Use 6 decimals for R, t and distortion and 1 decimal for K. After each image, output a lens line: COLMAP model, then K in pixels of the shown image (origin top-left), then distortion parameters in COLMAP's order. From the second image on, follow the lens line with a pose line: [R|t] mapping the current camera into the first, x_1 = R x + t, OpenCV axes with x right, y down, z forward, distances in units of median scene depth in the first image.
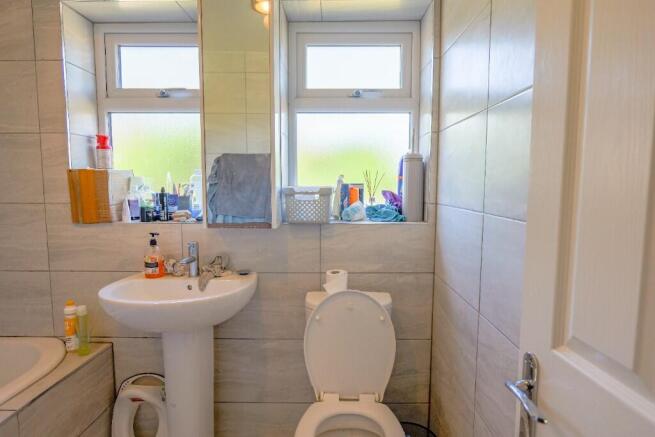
lens RADIAL K [[385.9, 0, 325.0], [0, 385.9, 219.2], [0, 0, 1]] dist [-0.021832, 0.010532]
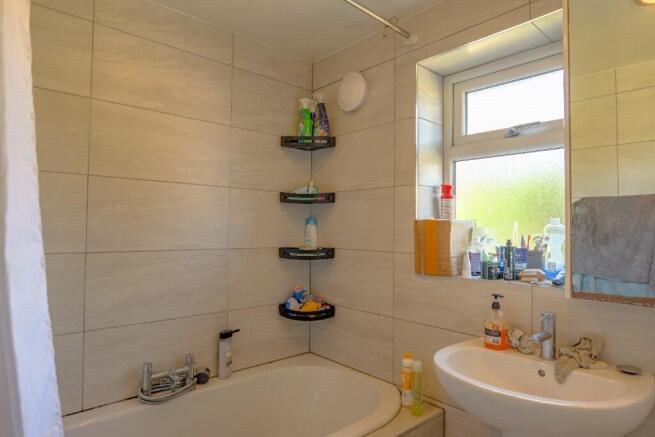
lens RADIAL K [[385.9, 0, 324.6], [0, 385.9, 220.2], [0, 0, 1]] dist [-0.021832, 0.010532]
pose [[0.683379, -0.006791, -0.730032, -0.085347], [-0.078560, 0.993466, -0.082781, -0.025649], [0.725825, 0.113922, 0.678381, 0.130598]]
